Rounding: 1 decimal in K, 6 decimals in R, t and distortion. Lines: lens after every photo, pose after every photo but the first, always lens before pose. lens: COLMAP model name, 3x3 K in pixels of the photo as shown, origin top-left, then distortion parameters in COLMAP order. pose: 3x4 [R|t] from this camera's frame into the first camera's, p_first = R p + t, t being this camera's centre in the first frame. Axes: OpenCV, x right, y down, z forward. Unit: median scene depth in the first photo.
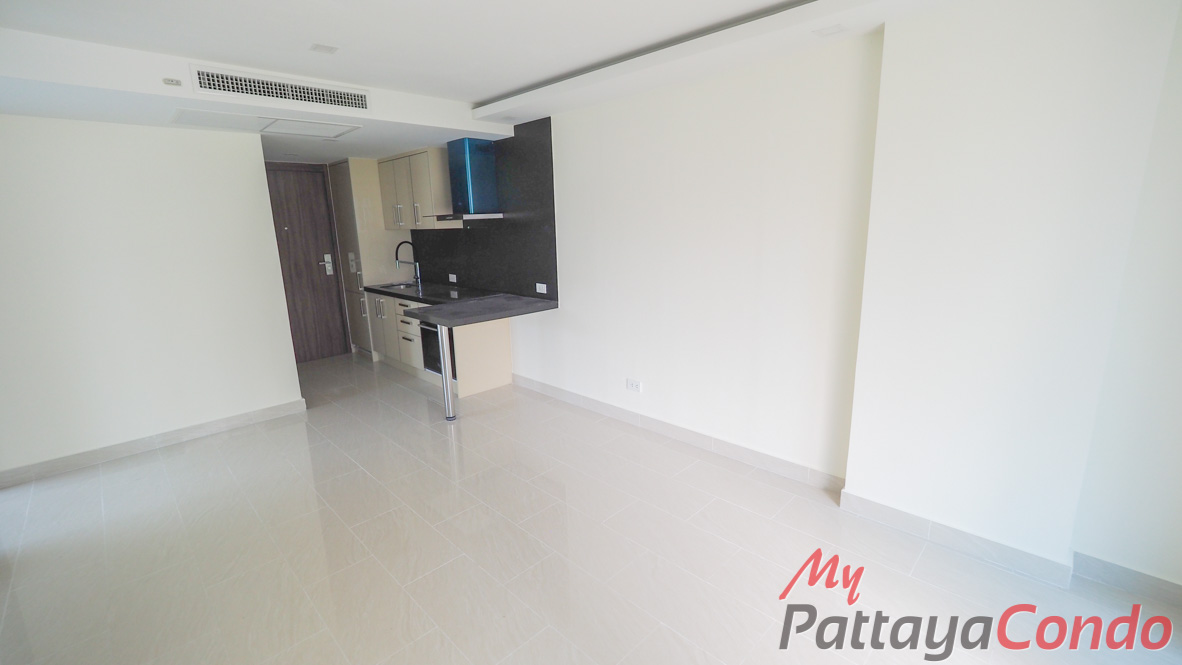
lens RADIAL K [[516.4, 0, 567.9], [0, 516.4, 337.5], [0, 0, 1]] dist [0.001187, -0.001222]
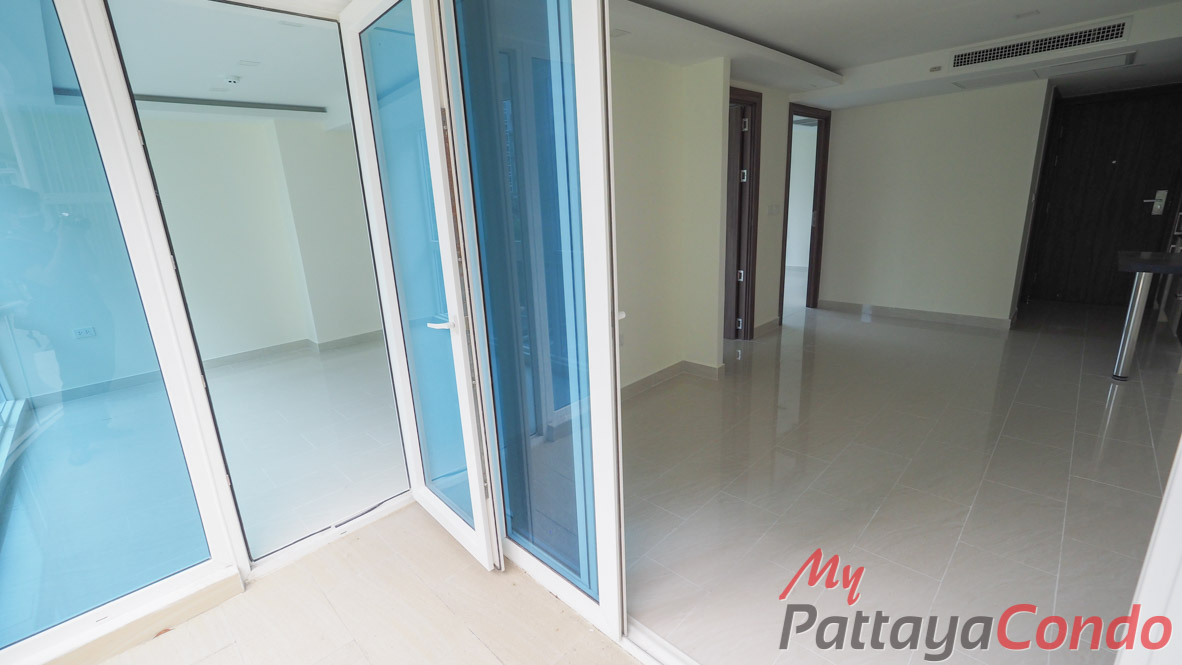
lens RADIAL K [[516.4, 0, 567.9], [0, 516.4, 337.5], [0, 0, 1]] dist [0.001187, -0.001222]
pose [[0.011513, 0.281465, -0.959502, 0.510137], [-0.166518, 0.946707, 0.275713, 0.001725], [0.985971, 0.156600, 0.057768, -0.004234]]
